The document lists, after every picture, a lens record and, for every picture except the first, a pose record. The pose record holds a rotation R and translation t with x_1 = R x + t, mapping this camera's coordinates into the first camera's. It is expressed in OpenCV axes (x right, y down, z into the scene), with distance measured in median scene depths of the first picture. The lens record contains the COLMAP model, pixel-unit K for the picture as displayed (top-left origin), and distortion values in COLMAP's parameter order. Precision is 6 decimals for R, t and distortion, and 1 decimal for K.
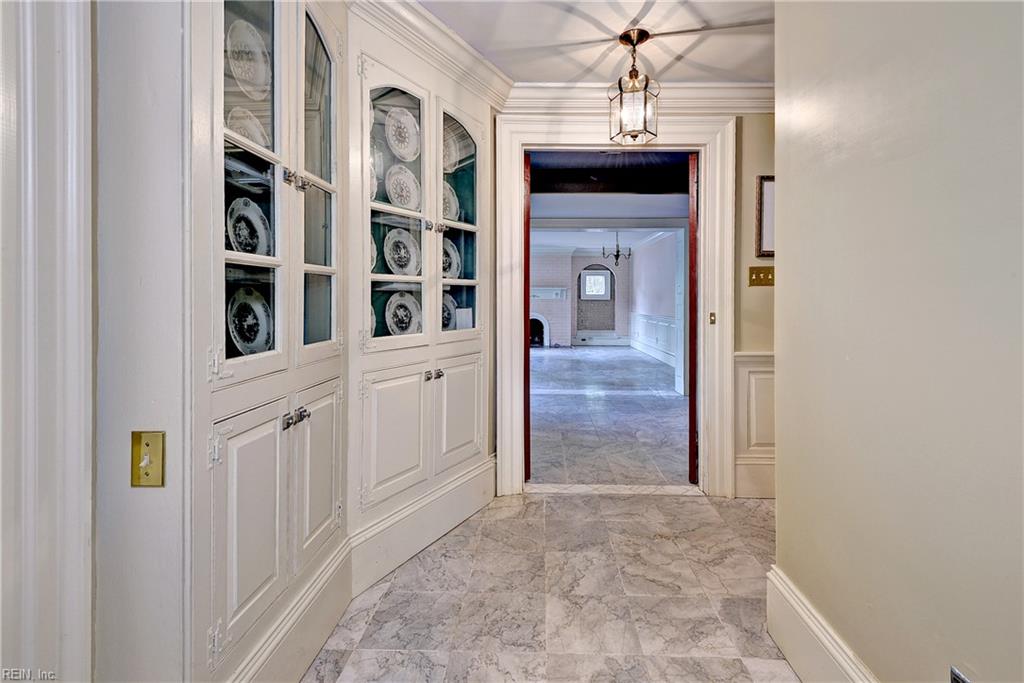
lens RADIAL K [[516.6, 0, 514.2], [0, 516.6, 302.2], [0, 0, 1]] dist [0.000637, 0.000067]
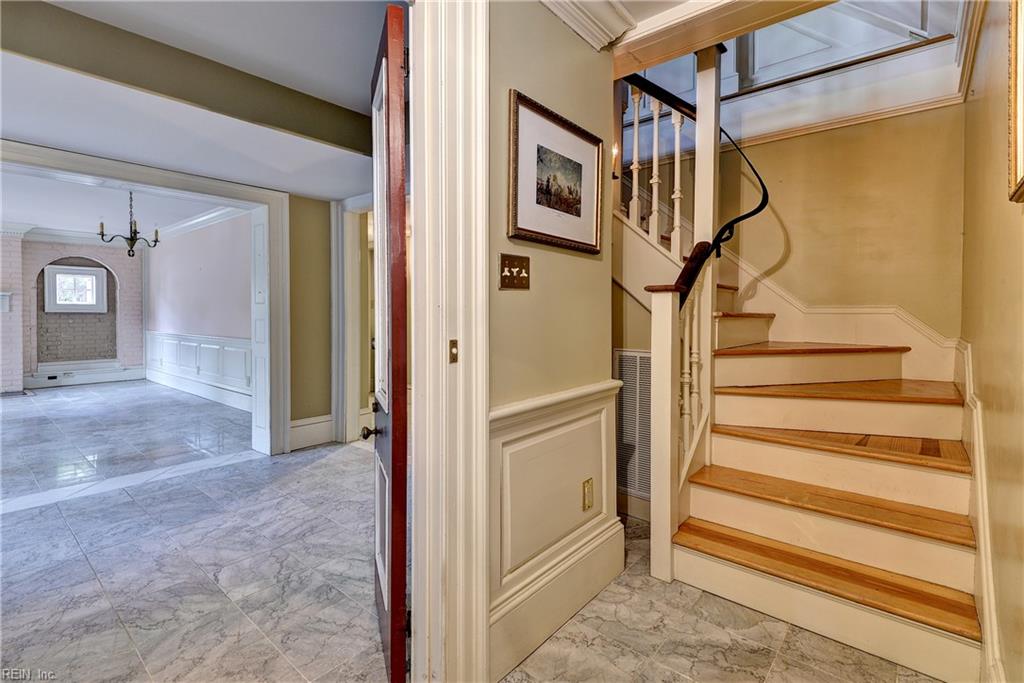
lens RADIAL K [[479.4, 0, 534.0], [0, 479.4, 314.6], [0, 0, 1]] dist [0.027157, -0.017868]
pose [[0.600789, -0.008453, 0.799363, 0.020852], [0.006537, 0.999963, 0.005661, -0.001852], [-0.799381, 0.001825, 0.600822, 0.211850]]
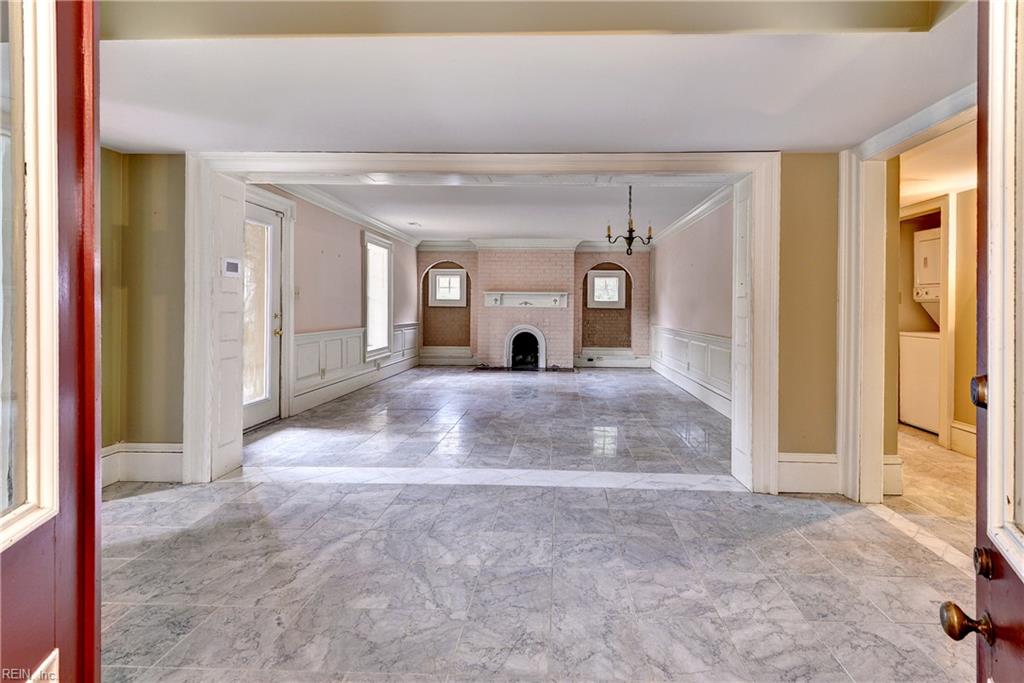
lens RADIAL K [[479.4, 0, 534.0], [0, 479.4, 314.6], [0, 0, 1]] dist [0.027157, -0.017868]
pose [[0.999800, 0.000570, -0.019968, 0.070335], [-0.000370, 0.999950, 0.009990, -0.002113], [0.019973, -0.009981, 0.999751, 0.306480]]
